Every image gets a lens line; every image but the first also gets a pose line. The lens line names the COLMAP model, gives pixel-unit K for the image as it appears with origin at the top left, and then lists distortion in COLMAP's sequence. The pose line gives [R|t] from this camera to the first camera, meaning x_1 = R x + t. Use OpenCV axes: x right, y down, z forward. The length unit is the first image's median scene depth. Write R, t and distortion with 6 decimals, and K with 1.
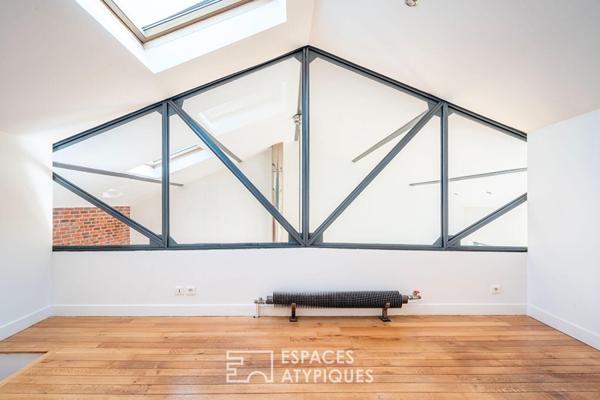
lens RADIAL K [[306.4, 0, 300.0], [0, 306.4, 200.0], [0, 0, 1]] dist [0.000311, -0.000152]
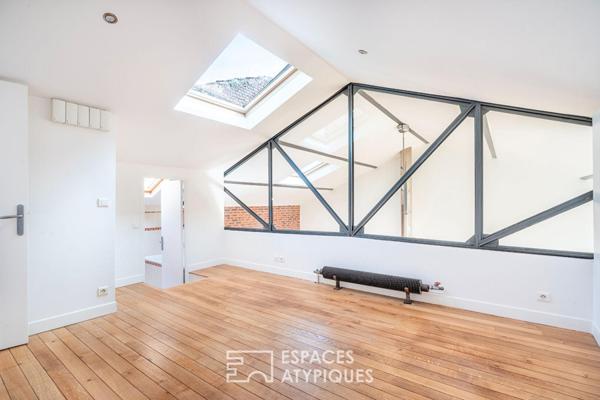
lens RADIAL K [[275.7, 0, 300.0], [0, 275.7, 200.0], [0, 0, 1]] dist [-0.003060, -0.000454]
pose [[0.809217, -0.012564, -0.587375, 0.552253], [0.012888, 0.999910, -0.003634, -0.001380], [0.587368, -0.004630, 0.809307, -0.086762]]
